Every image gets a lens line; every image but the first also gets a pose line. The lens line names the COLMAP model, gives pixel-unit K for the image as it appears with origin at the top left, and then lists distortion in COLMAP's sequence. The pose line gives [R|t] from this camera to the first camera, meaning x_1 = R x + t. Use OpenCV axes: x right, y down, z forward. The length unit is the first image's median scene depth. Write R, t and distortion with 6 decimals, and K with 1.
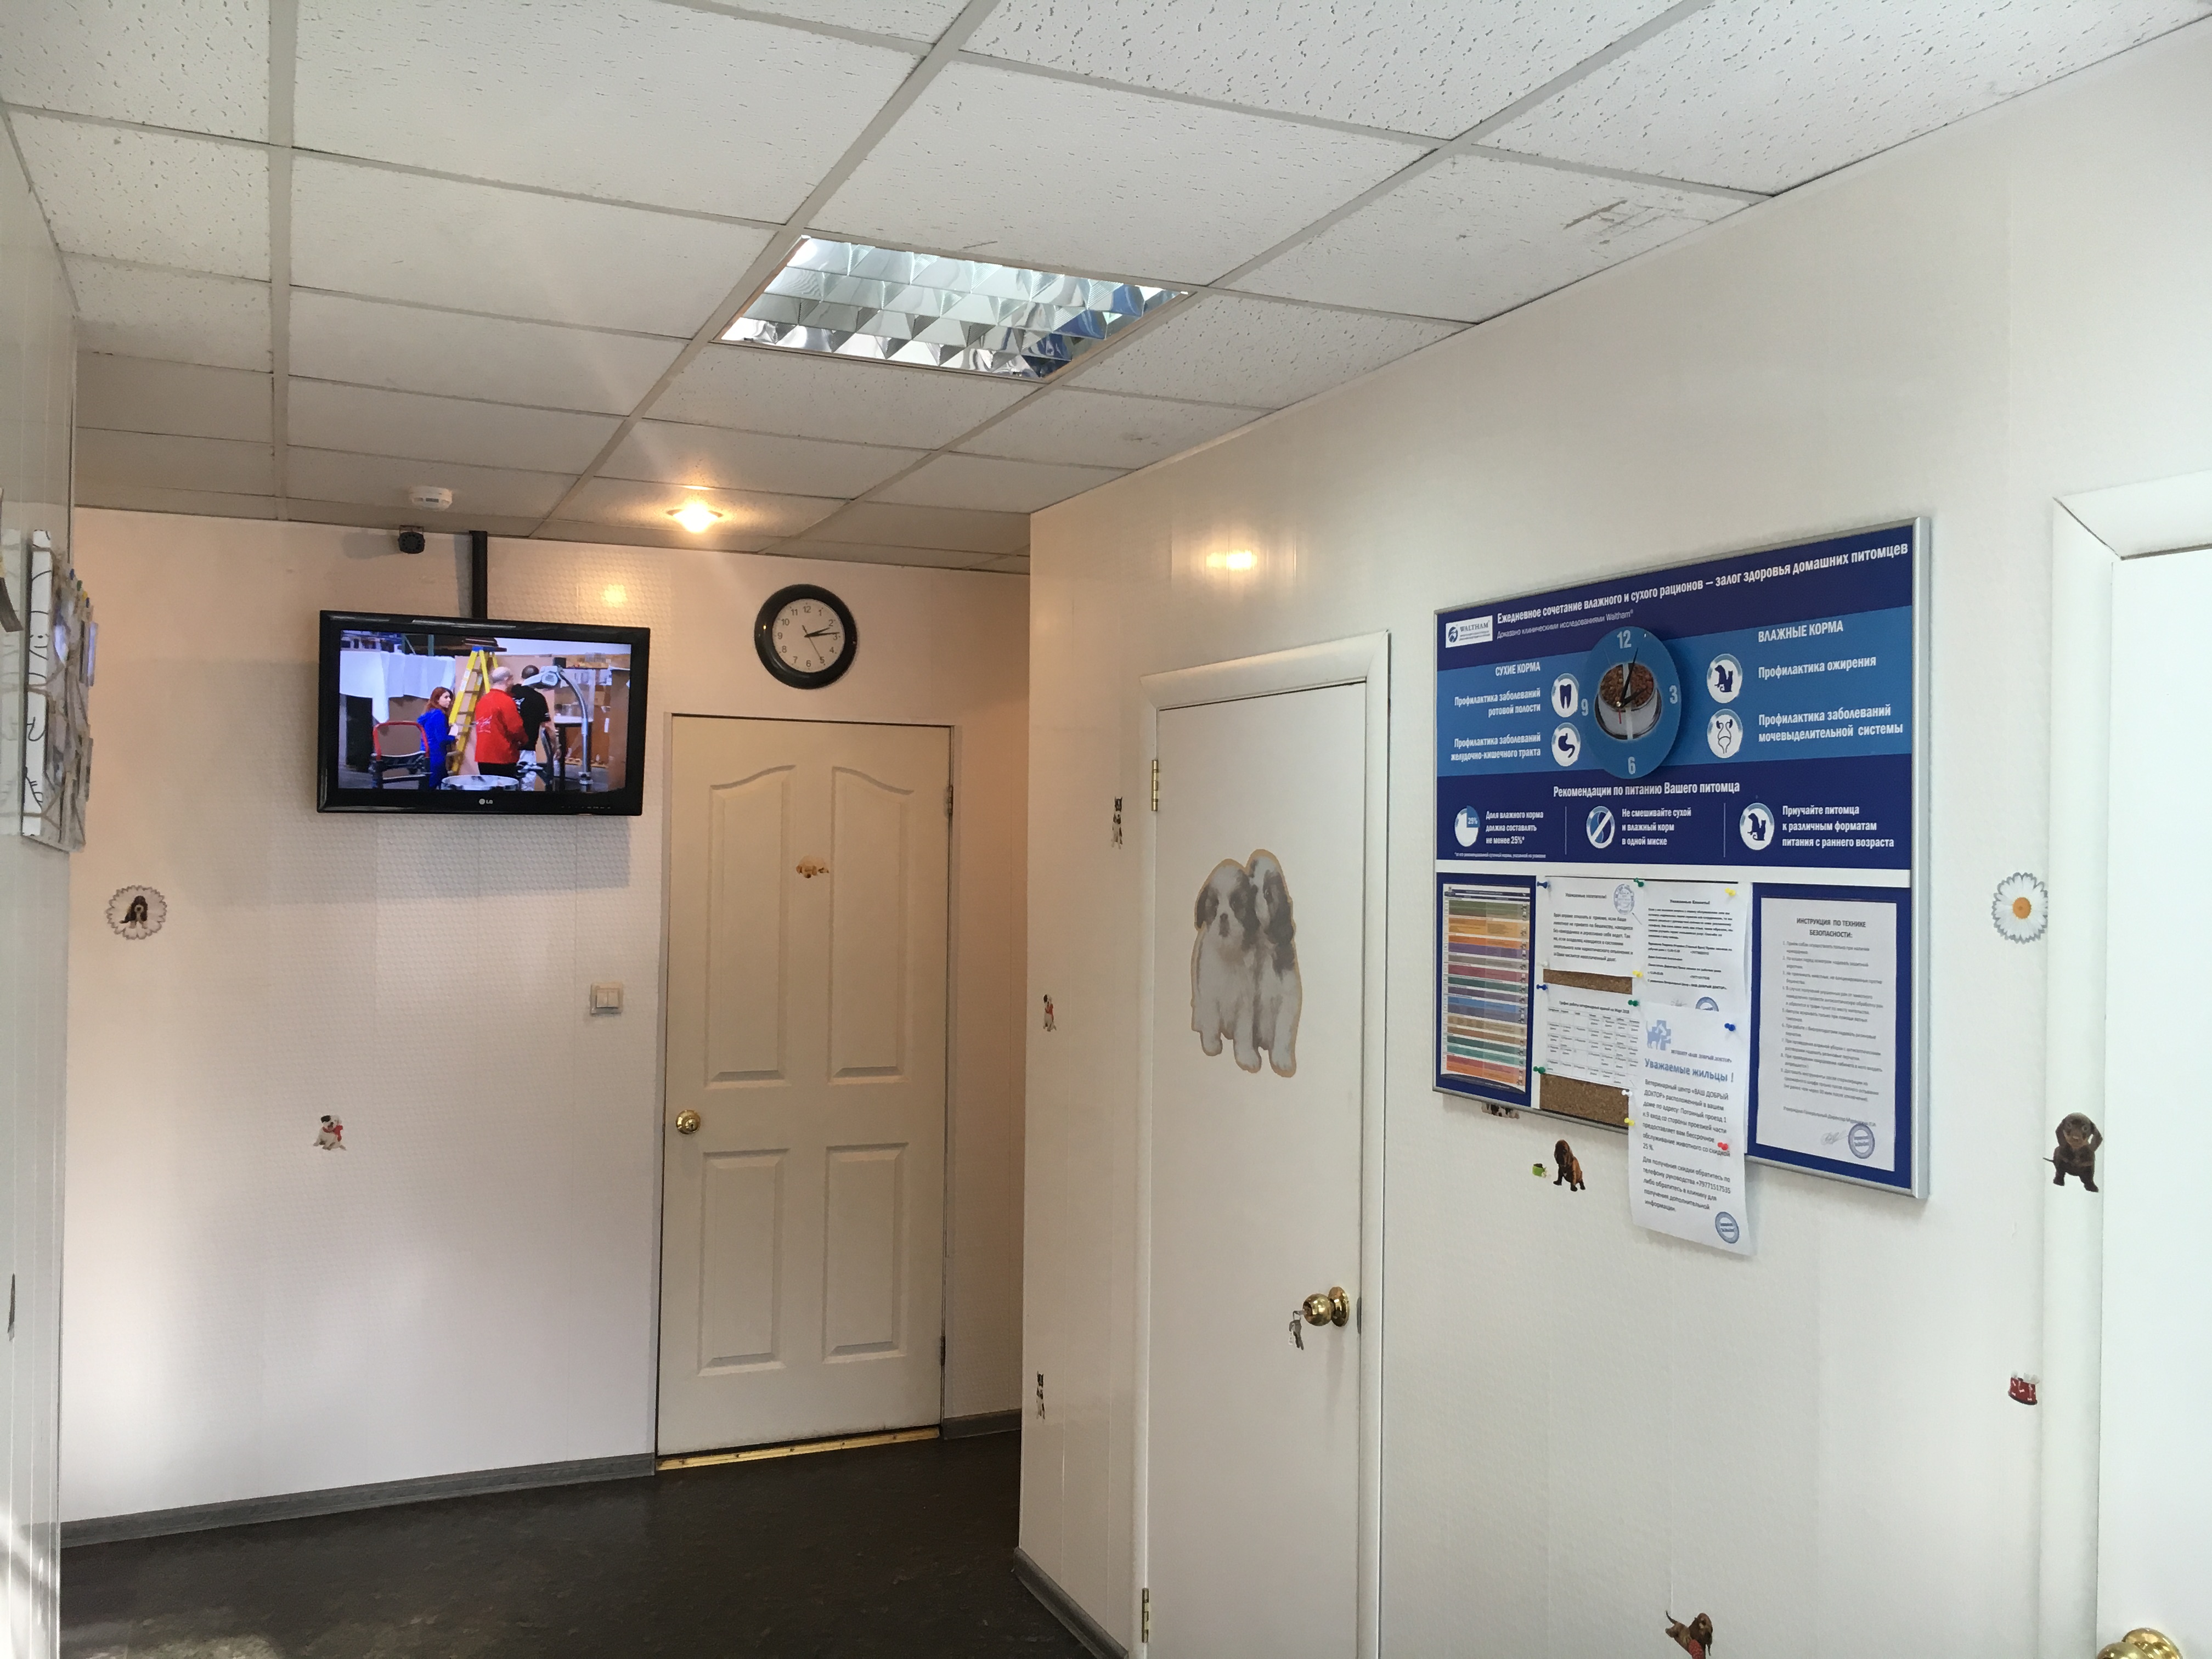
lens RADIAL K [[1876.3, 0, 1089.2], [0, 1876.3, 829.1], [0, 0, 1]] dist [0.060604, -0.078420]
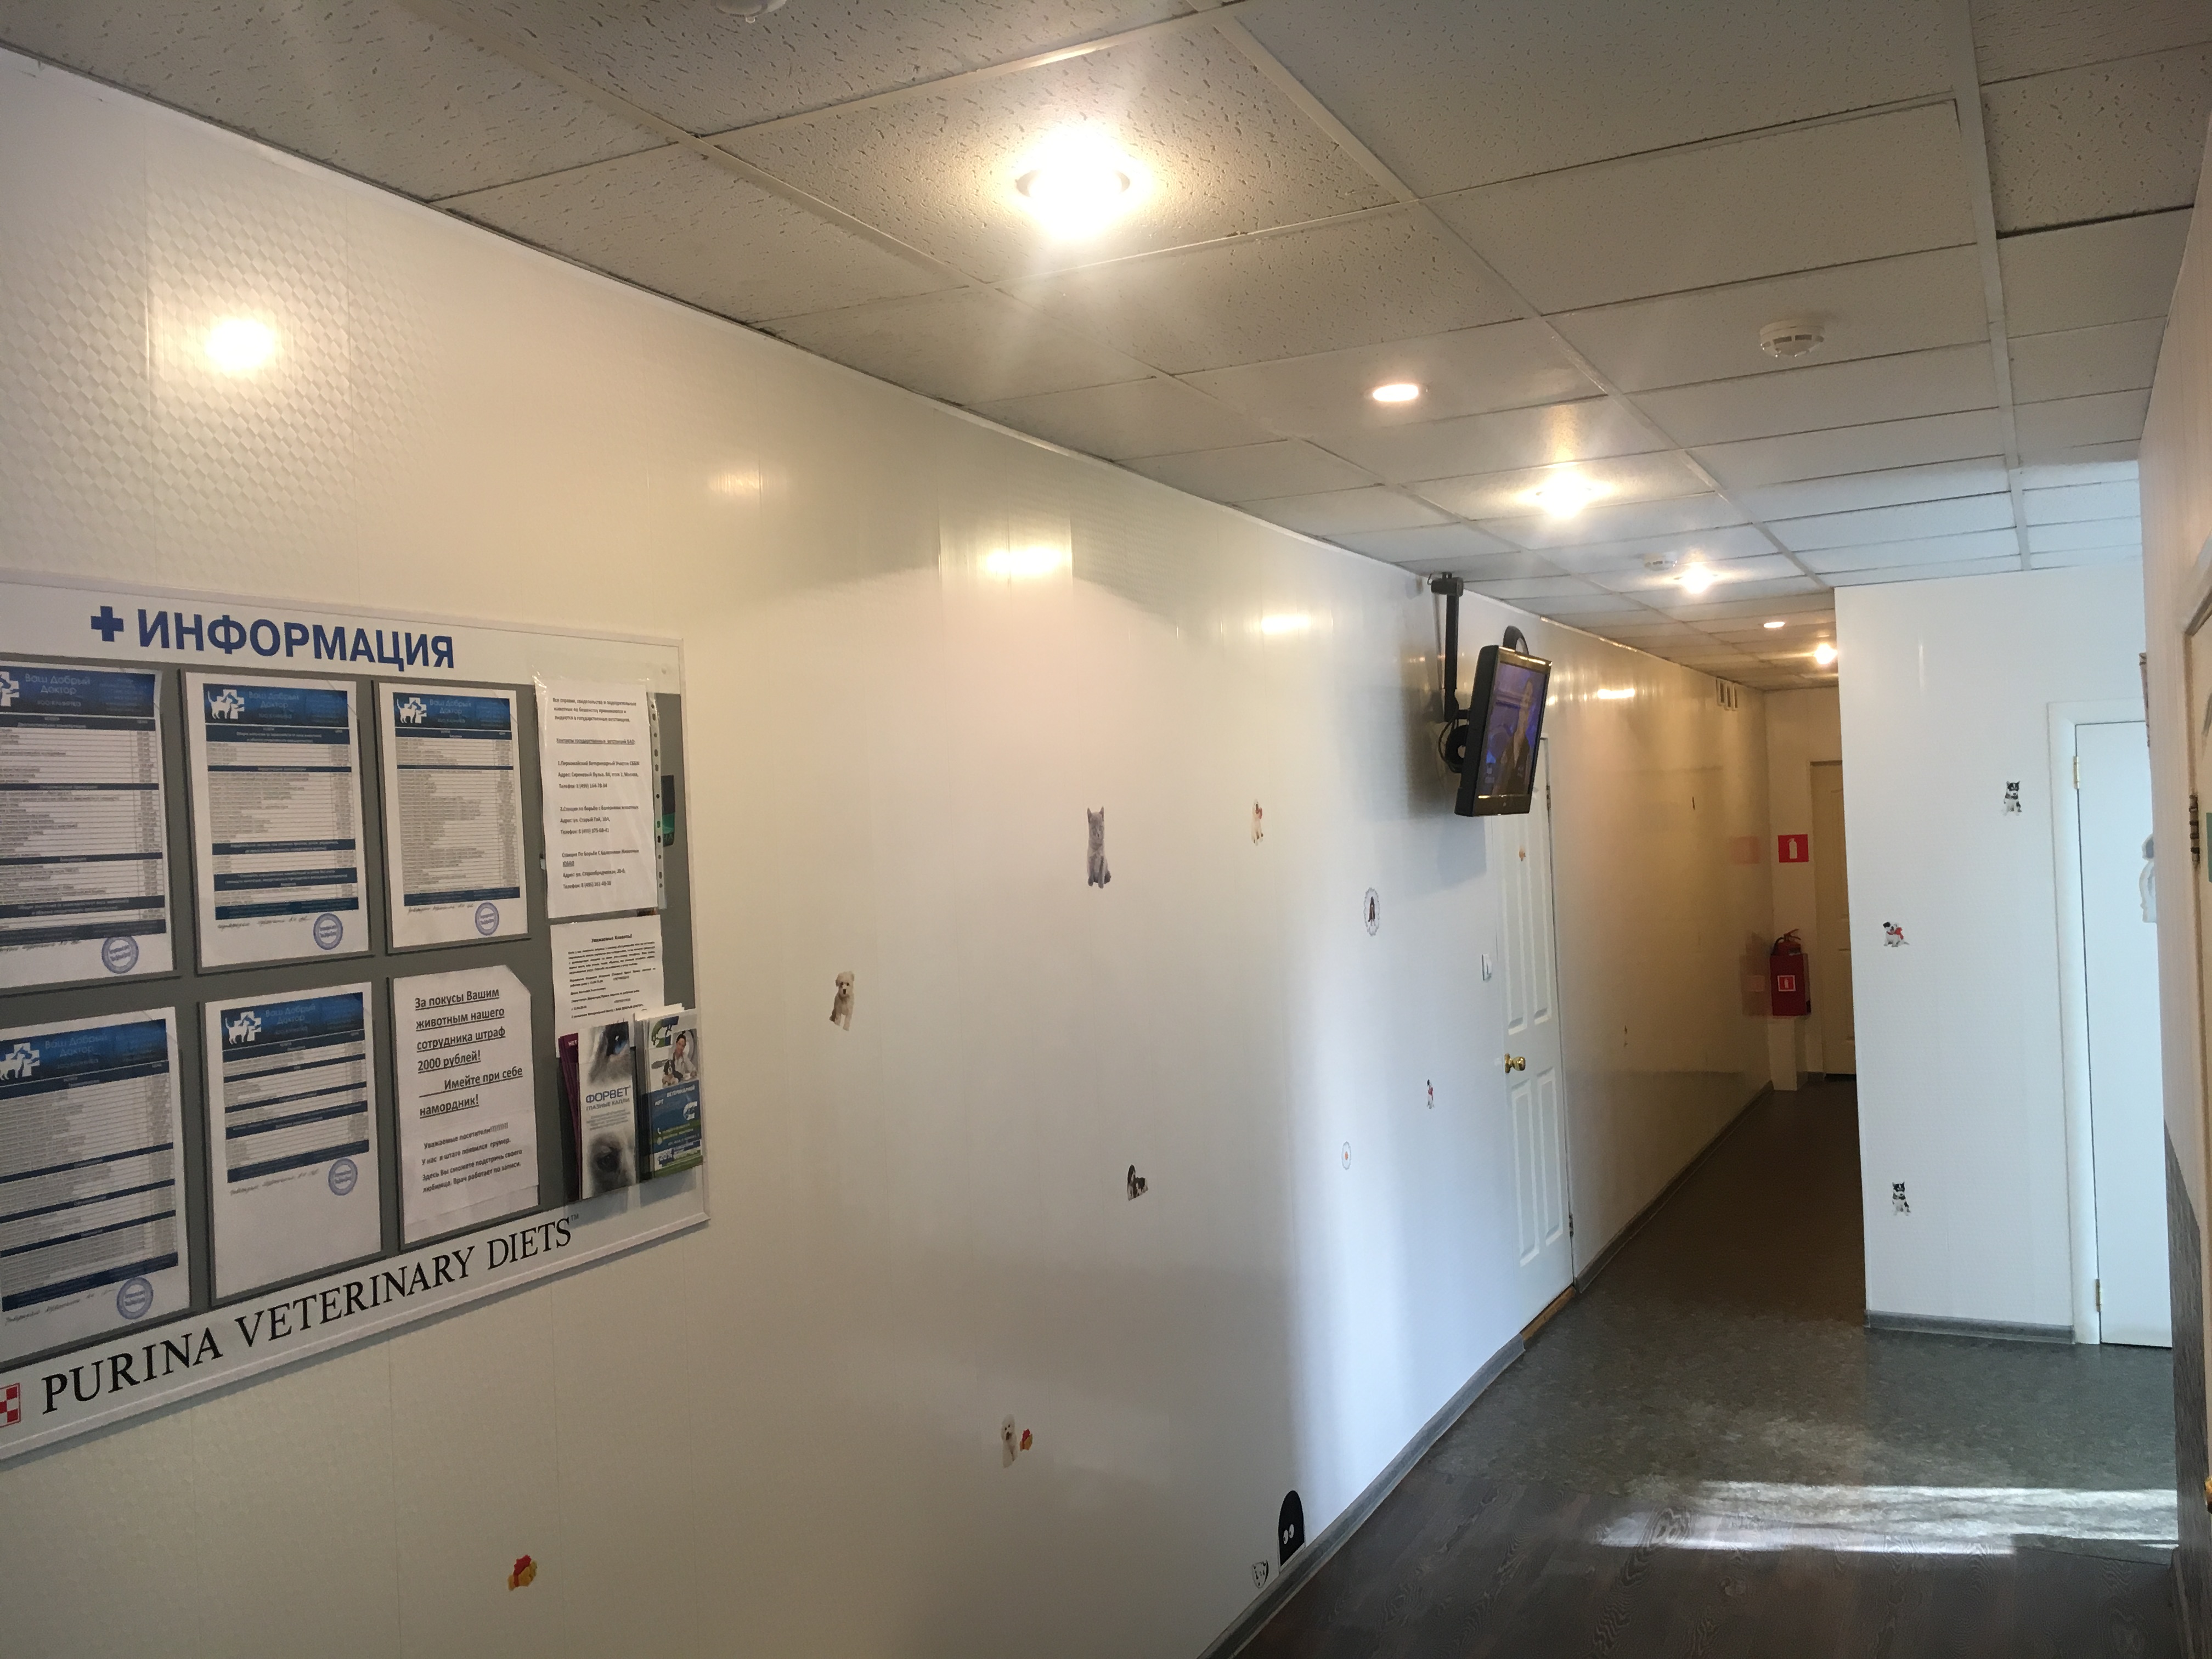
lens RADIAL K [[1876.3, 0, 1089.2], [0, 1876.3, 829.1], [0, 0, 1]] dist [0.060604, -0.078420]
pose [[0.765775, -0.040710, 0.641819, -2.318323], [0.044406, 0.998960, 0.010381, -0.041698], [-0.641573, 0.020551, 0.766786, 0.450740]]
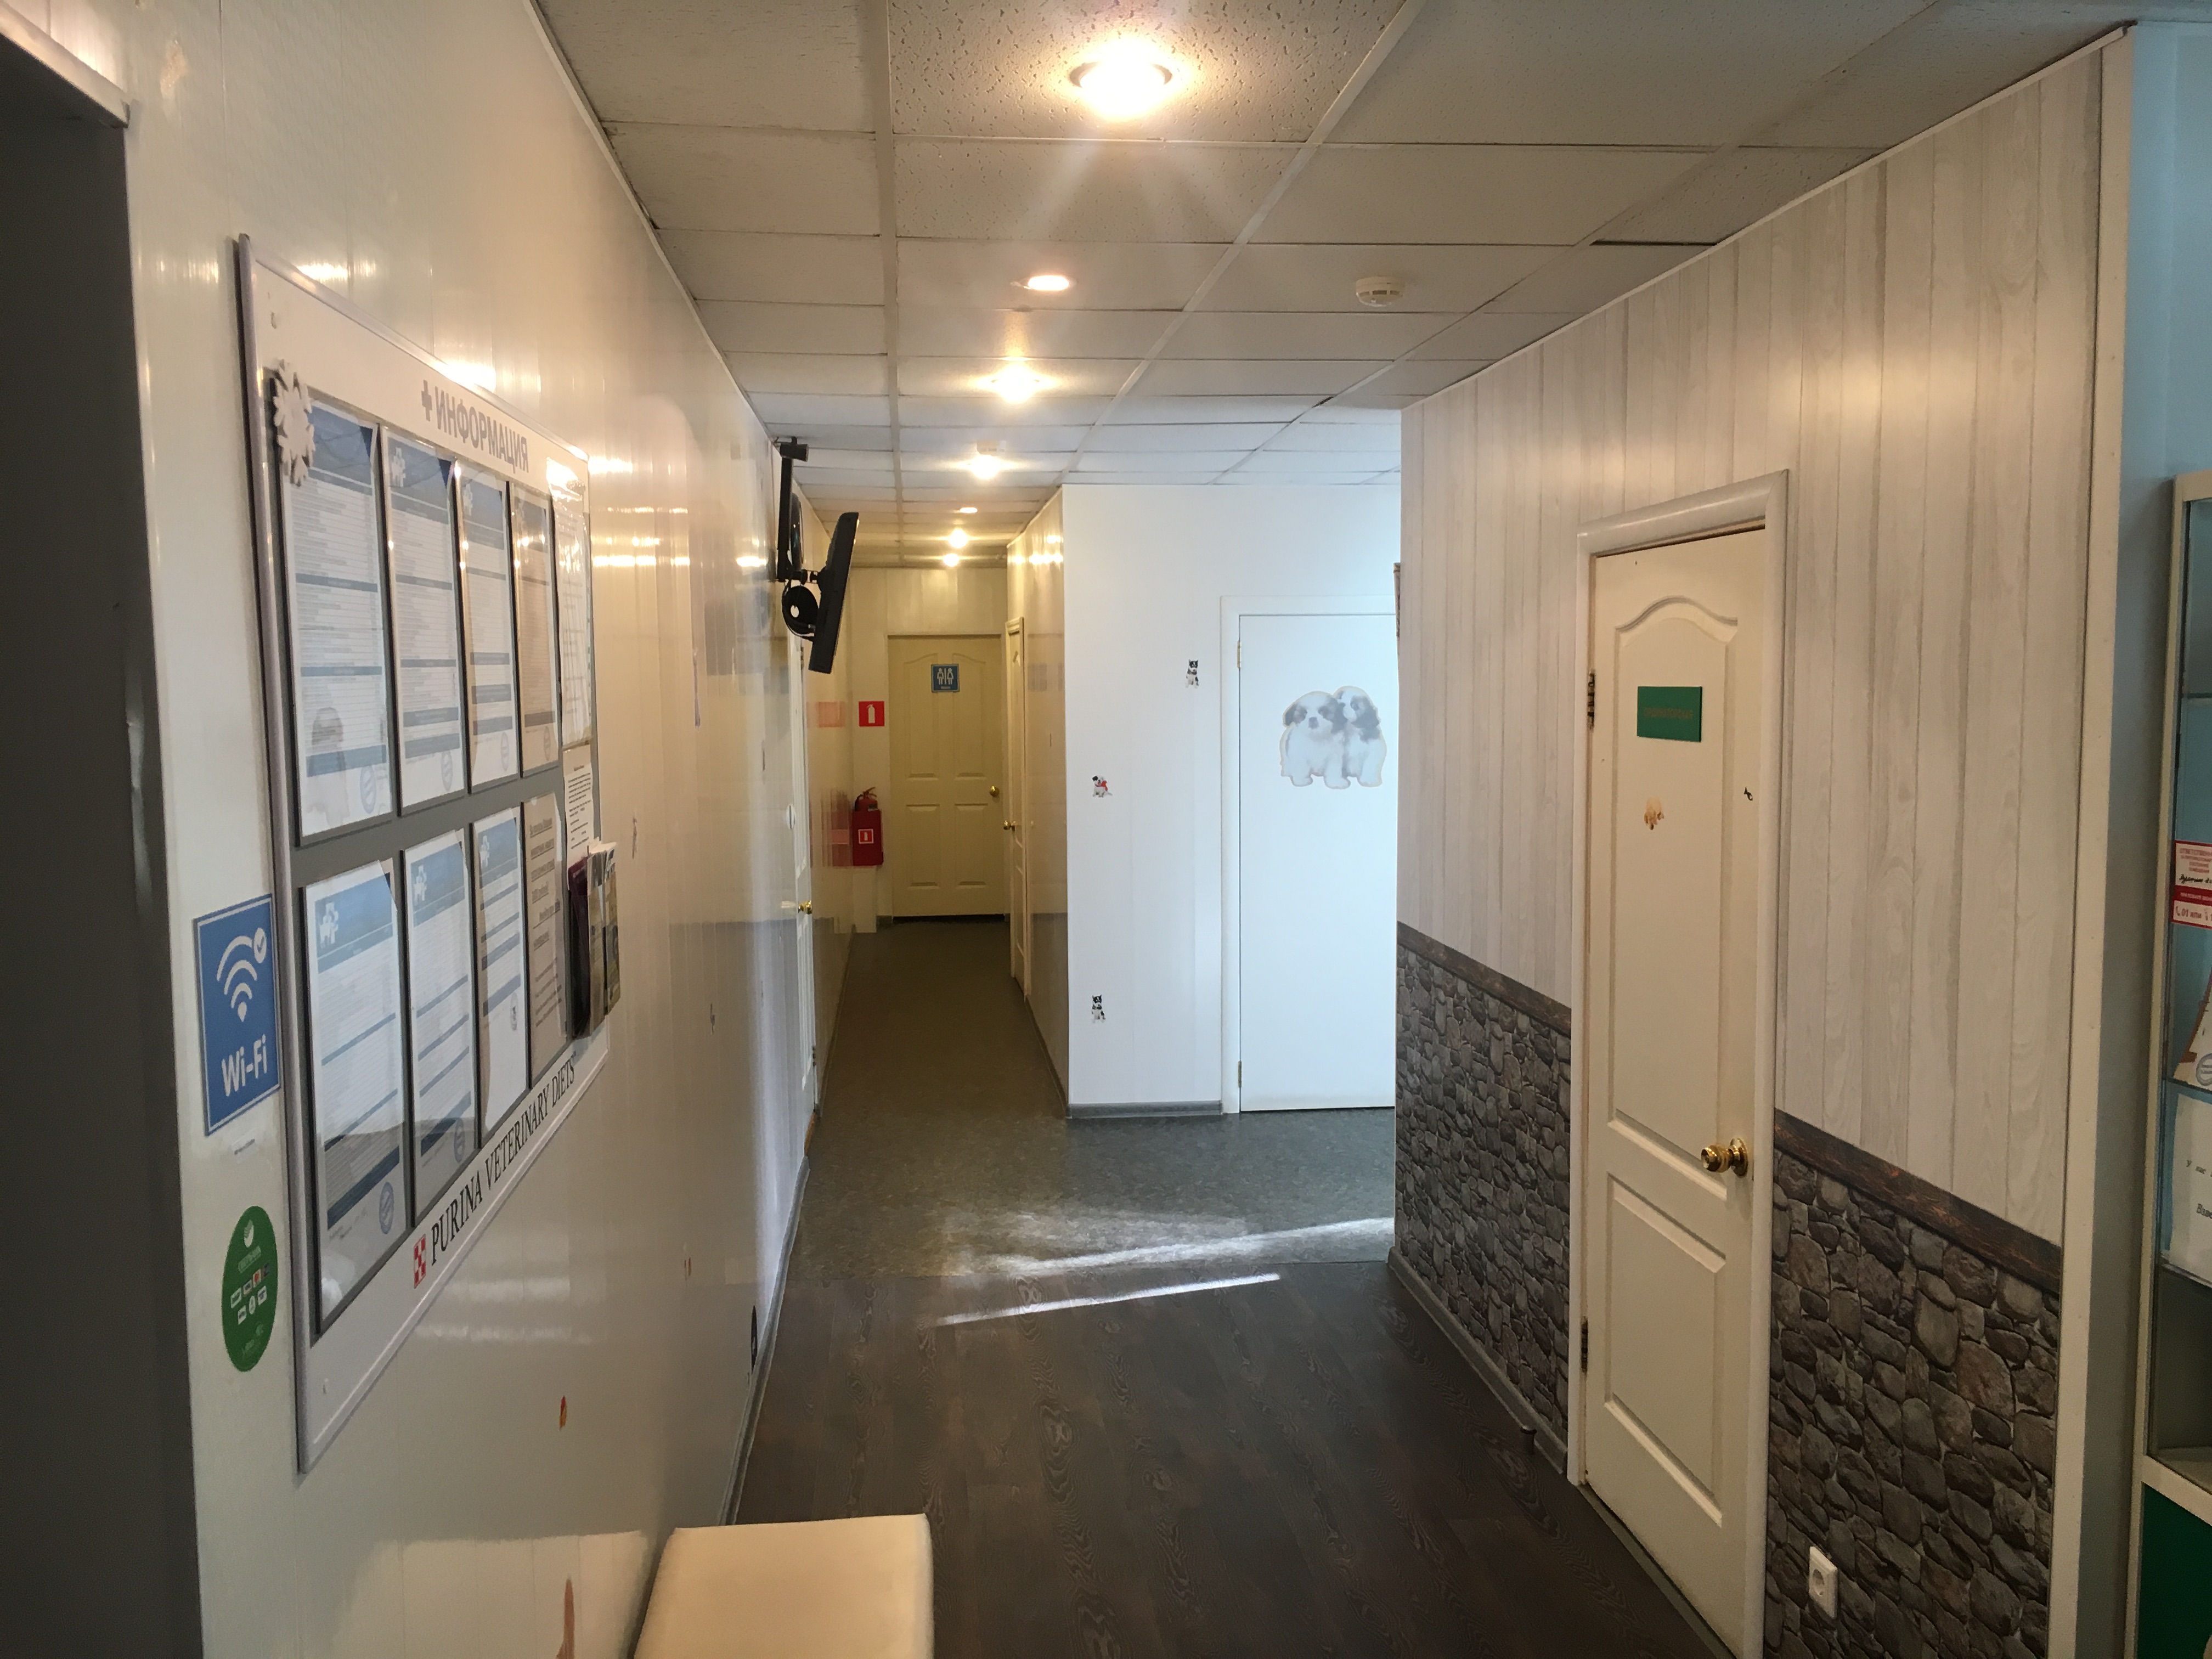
lens RADIAL K [[1876.3, 0, 1089.2], [0, 1876.3, 829.1], [0, 0, 1]] dist [0.060604, -0.078420]
pose [[0.304036, -0.093144, 0.948096, -2.662496], [0.004430, 0.995336, 0.096364, -0.044861], [-0.952650, -0.025098, 0.303031, 0.799710]]
